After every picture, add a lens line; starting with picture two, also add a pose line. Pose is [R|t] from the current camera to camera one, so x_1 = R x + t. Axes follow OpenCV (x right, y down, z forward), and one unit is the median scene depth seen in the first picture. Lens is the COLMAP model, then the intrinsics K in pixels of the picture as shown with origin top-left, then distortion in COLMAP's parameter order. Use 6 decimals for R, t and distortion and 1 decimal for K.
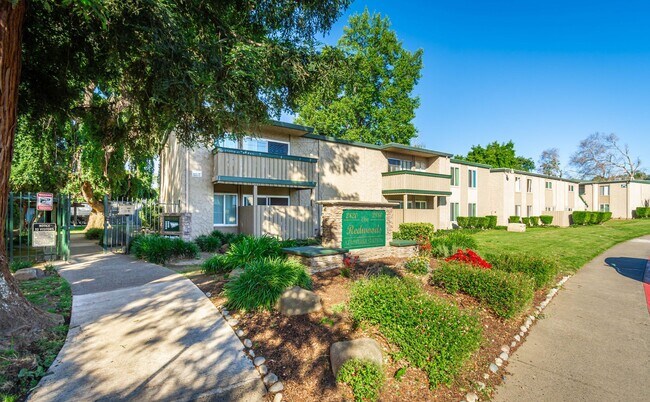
lens RADIAL K [[297.0, 0, 322.6], [0, 297.0, 211.3], [0, 0, 1]] dist [-0.001046, -0.000627]
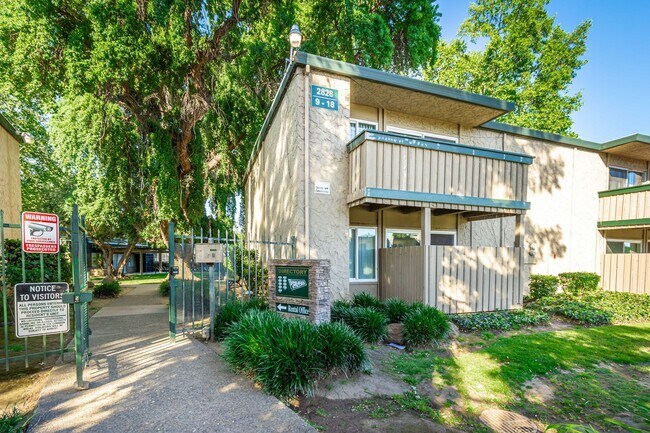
lens RADIAL K [[310.2, 0, 325.9], [0, 310.2, 273.1], [0, 0, 1]] dist [0.001838, -0.000240]
pose [[0.975904, 0.012388, -0.217846, -0.245218], [-0.001811, 0.998812, 0.048687, 0.001686], [0.218191, -0.047119, 0.974768, 0.368172]]
